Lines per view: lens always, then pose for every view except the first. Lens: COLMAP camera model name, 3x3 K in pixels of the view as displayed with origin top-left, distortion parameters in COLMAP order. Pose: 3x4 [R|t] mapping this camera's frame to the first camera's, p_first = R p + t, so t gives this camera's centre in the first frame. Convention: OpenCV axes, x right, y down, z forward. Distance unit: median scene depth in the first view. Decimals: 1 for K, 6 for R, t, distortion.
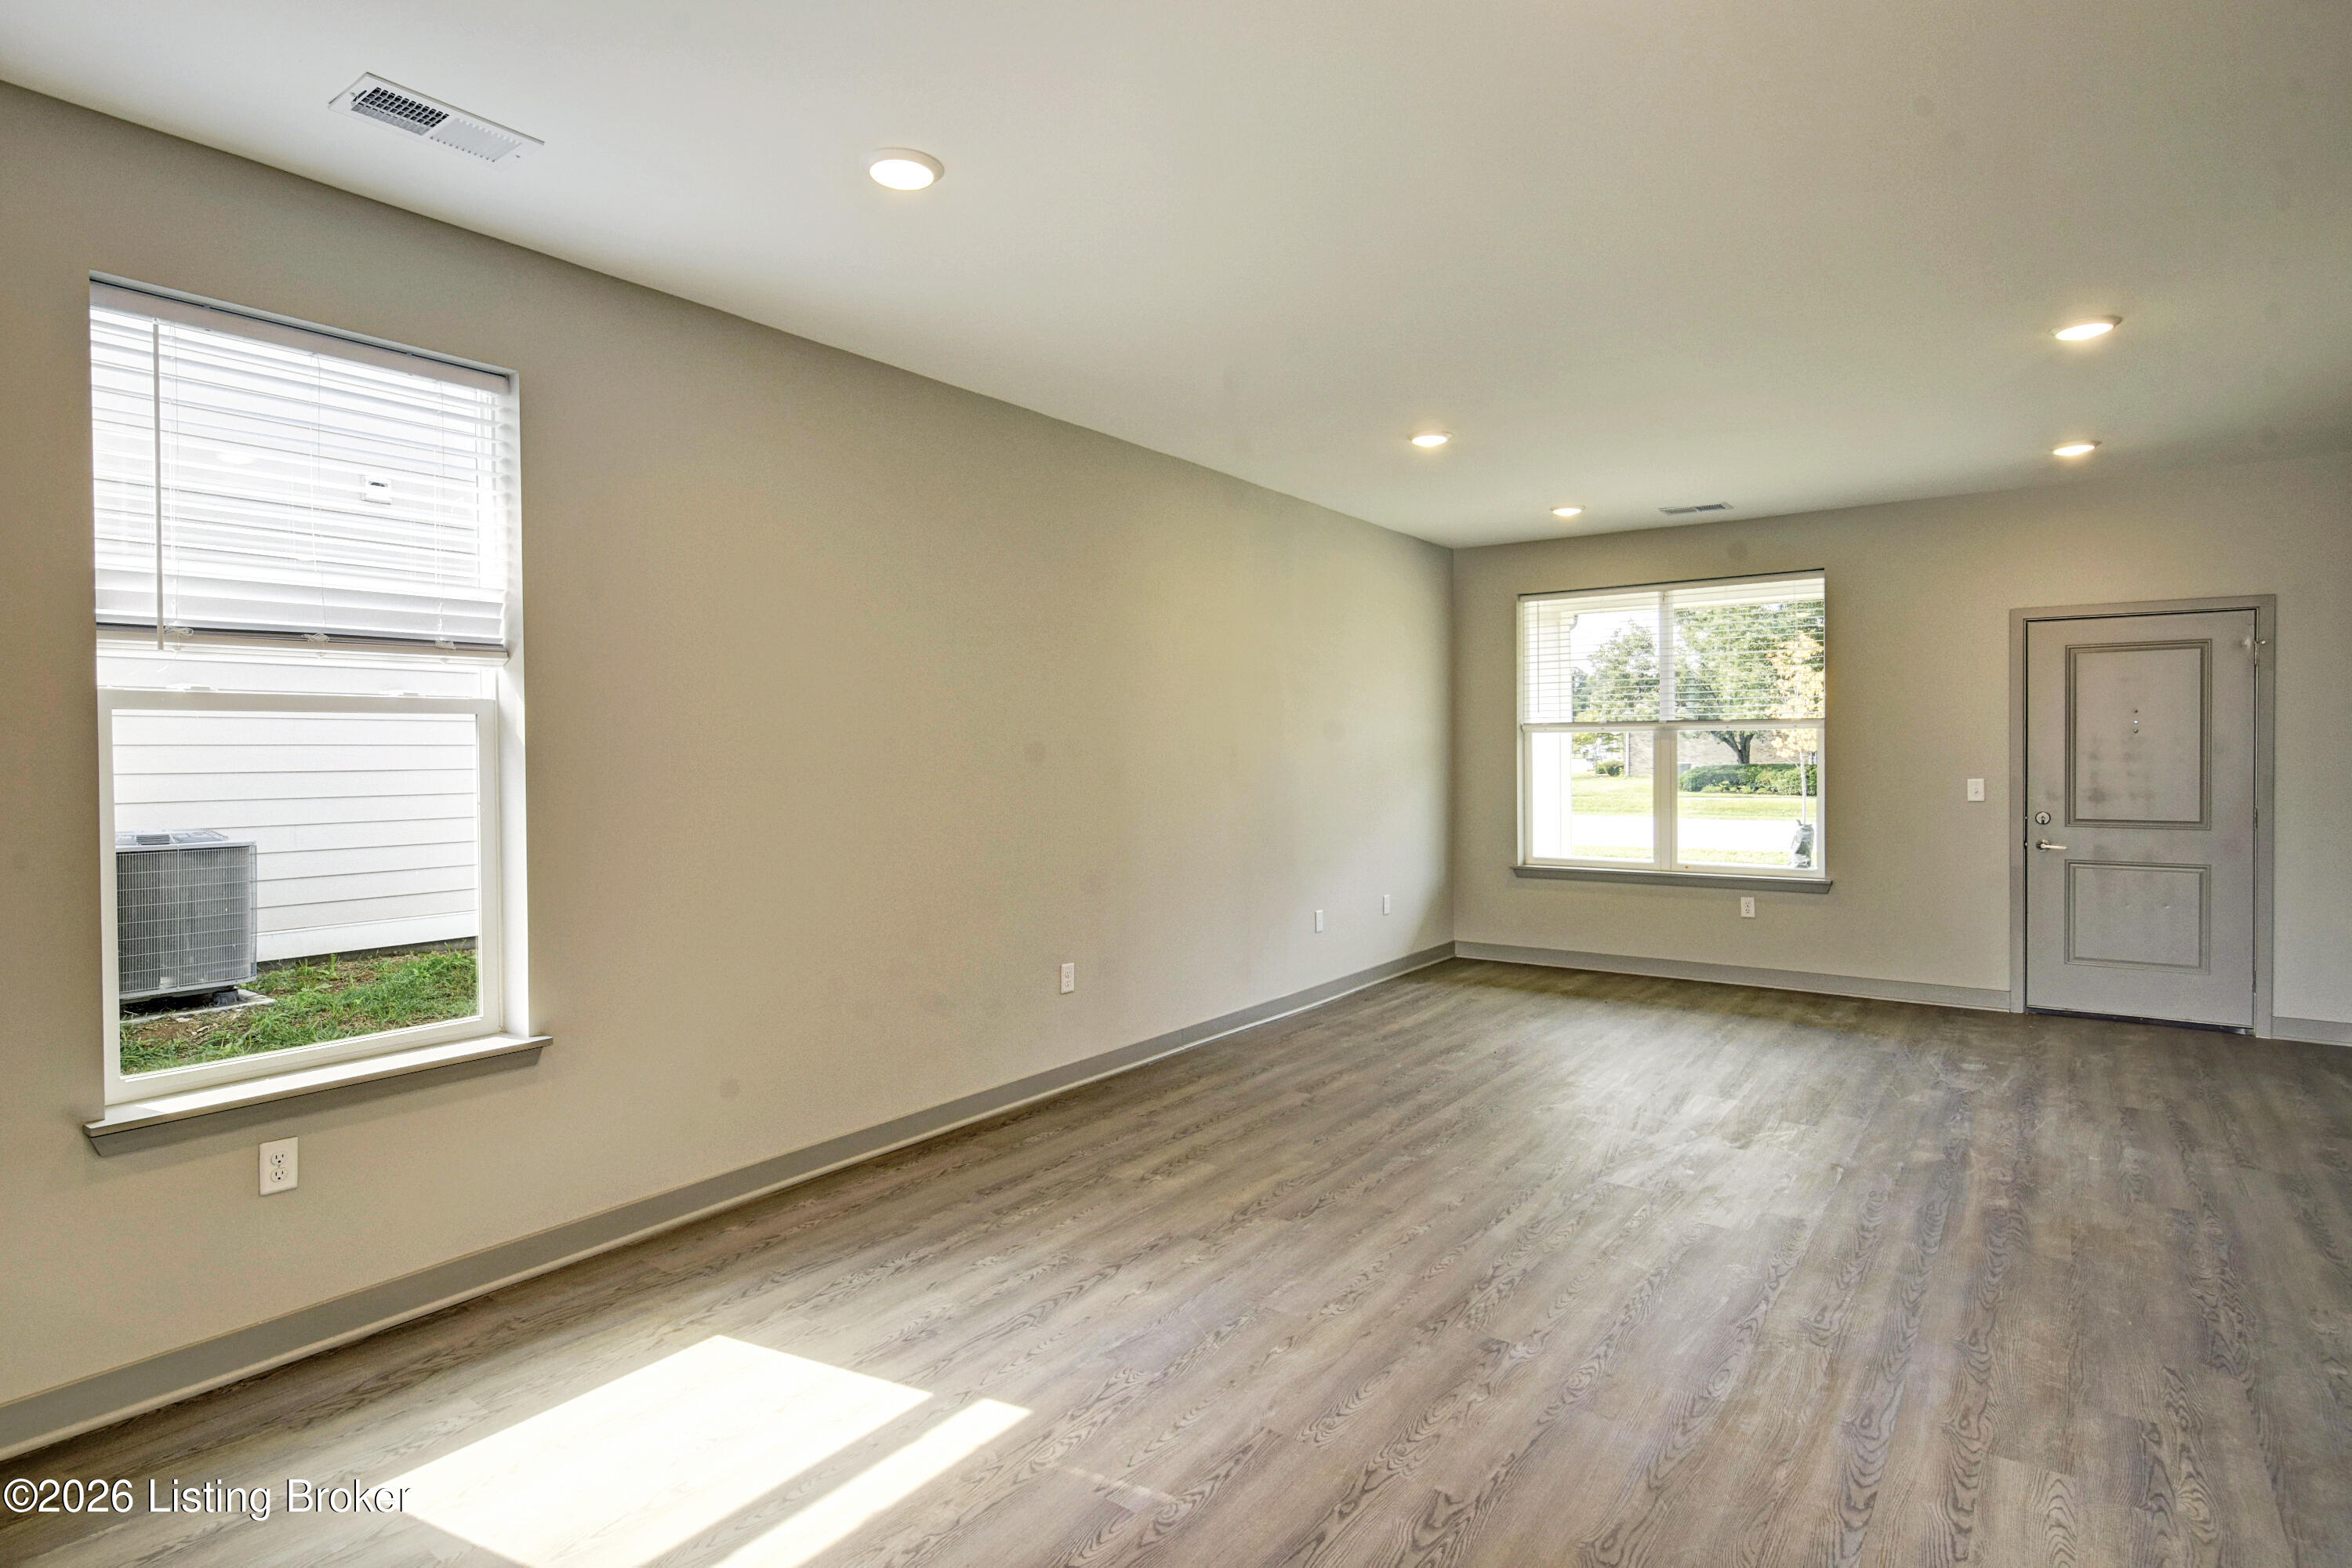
lens RADIAL K [[1207.8, 0, 1176.0], [0, 1207.8, 784.0], [0, 0, 1]] dist [0.000969, -0.007544]
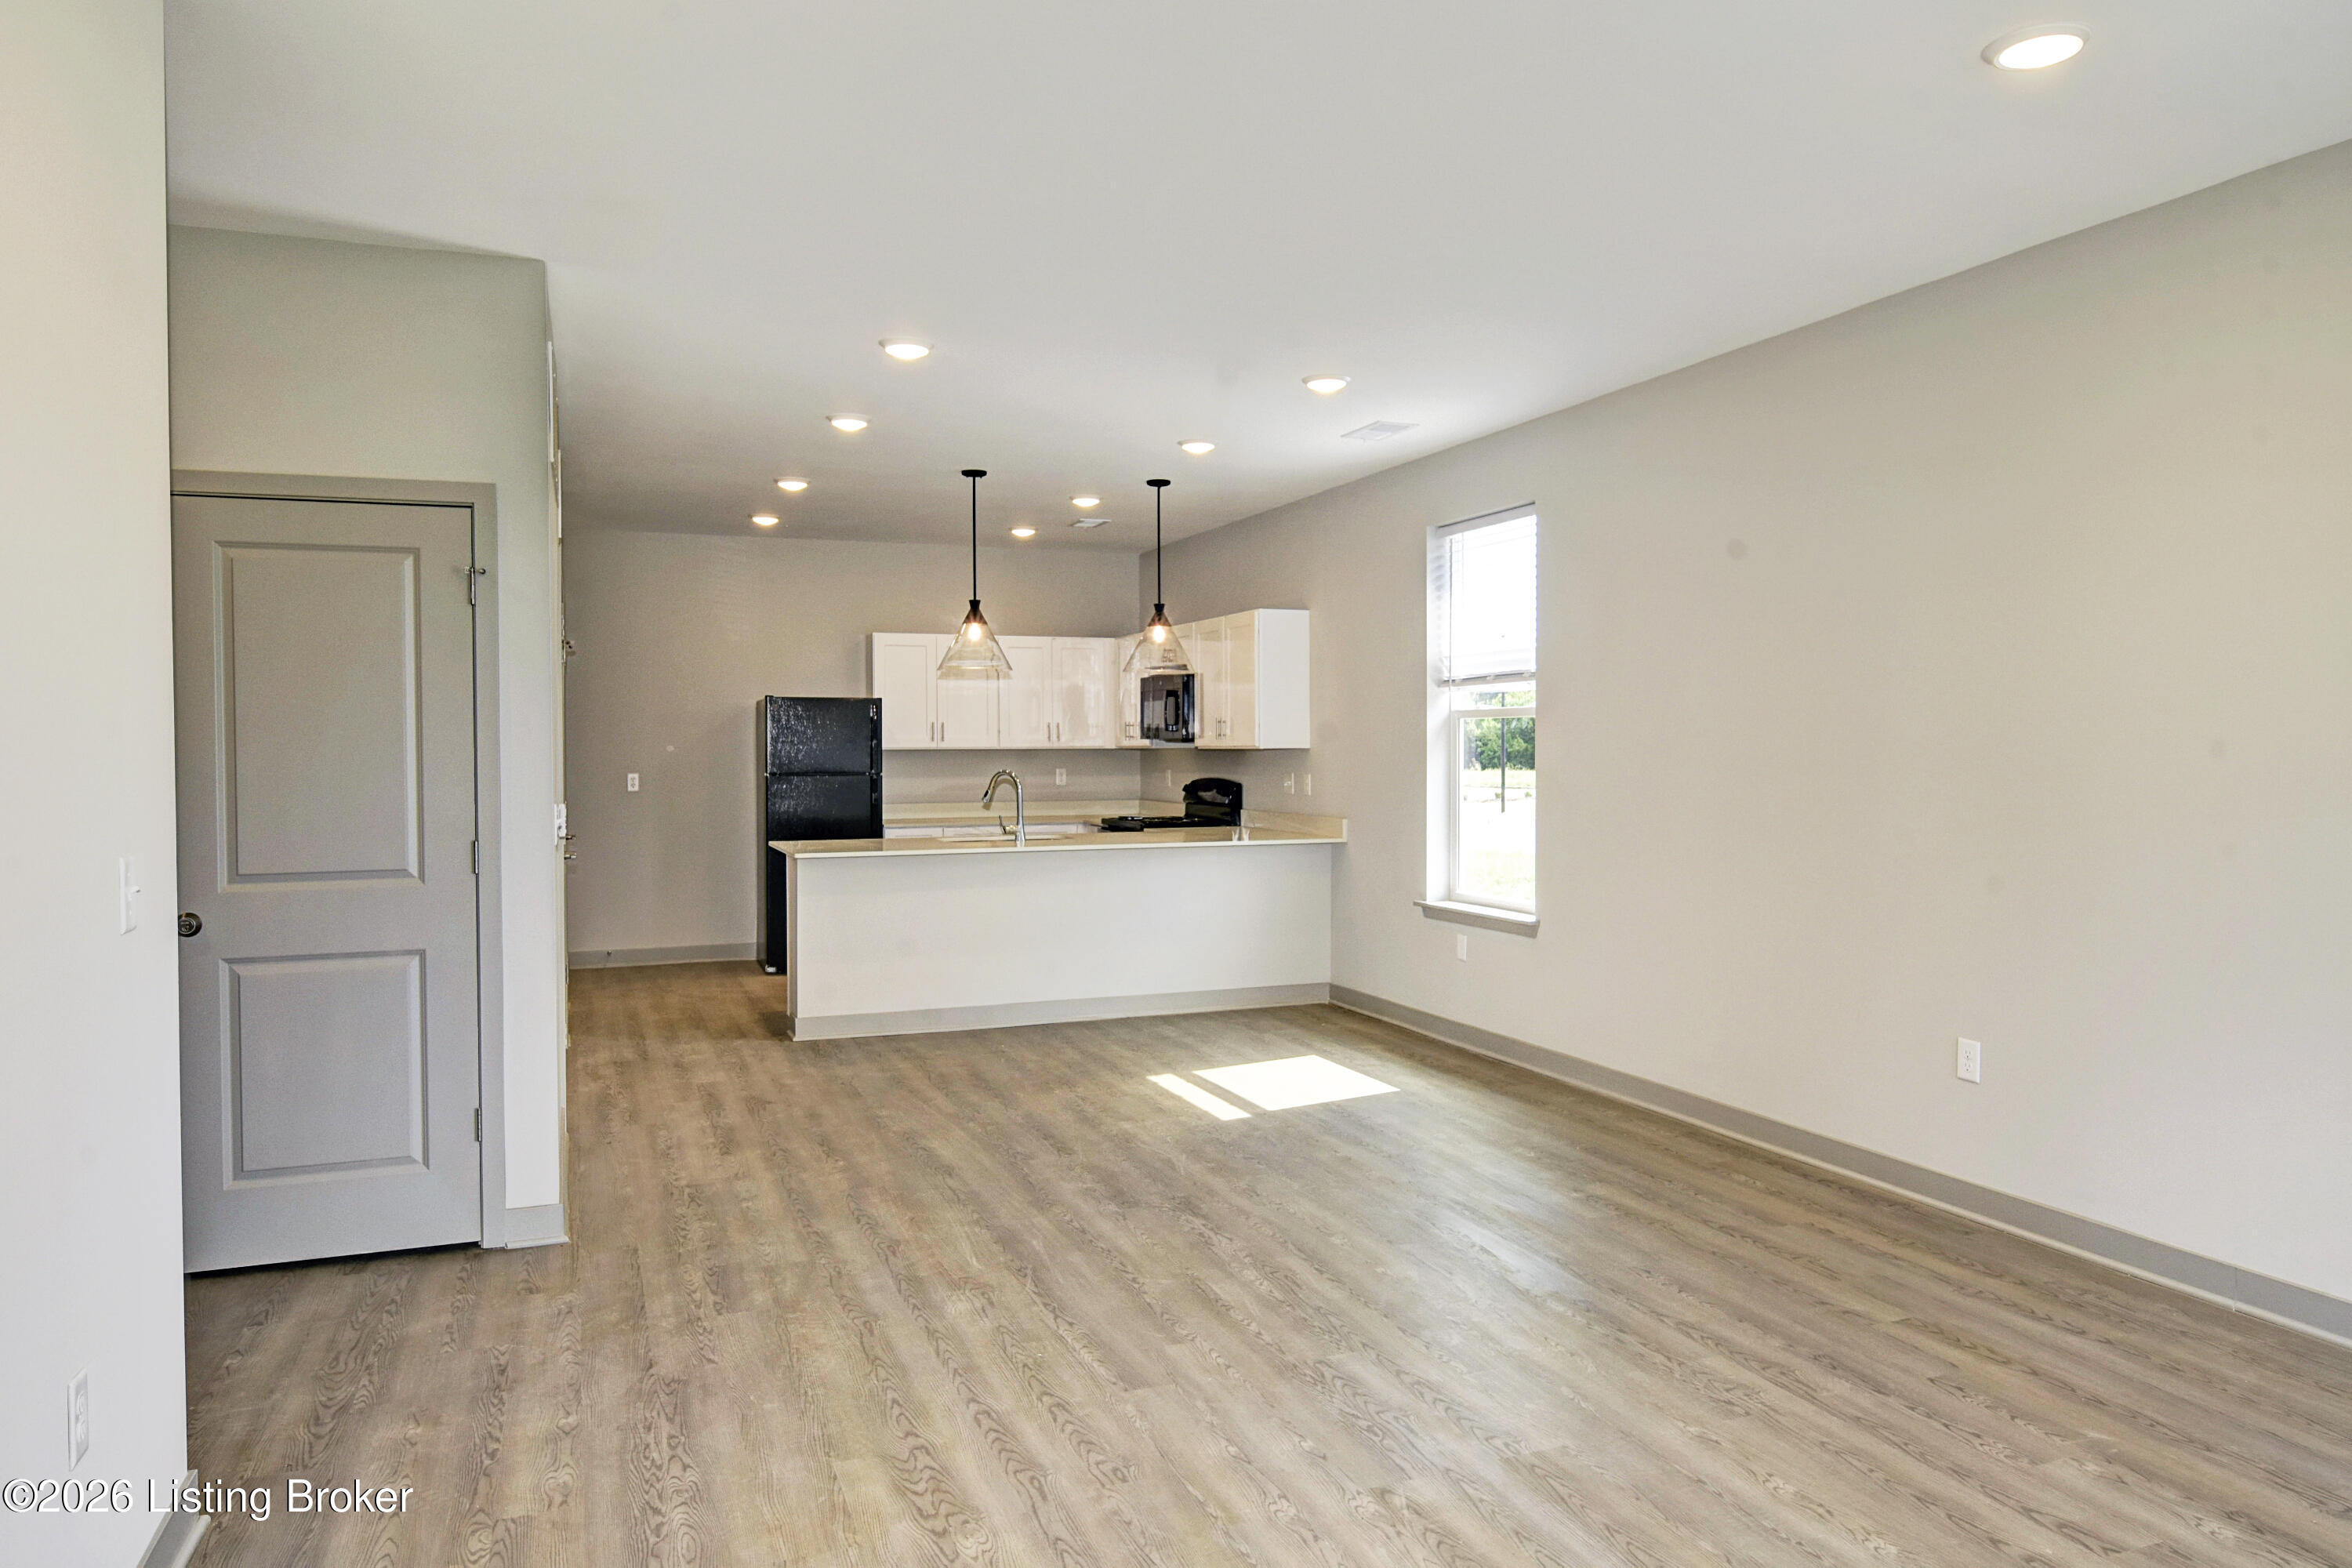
lens RADIAL K [[1540.6, 0, 1176.0], [0, 1540.6, 784.0], [0, 0, 1]] dist [-0.003018, -0.000929]
pose [[-0.534331, 0.029735, -0.844752, 1.183317], [-0.018968, 0.998708, 0.047152, -0.046311], [0.845062, 0.041218, -0.533077, 1.393401]]
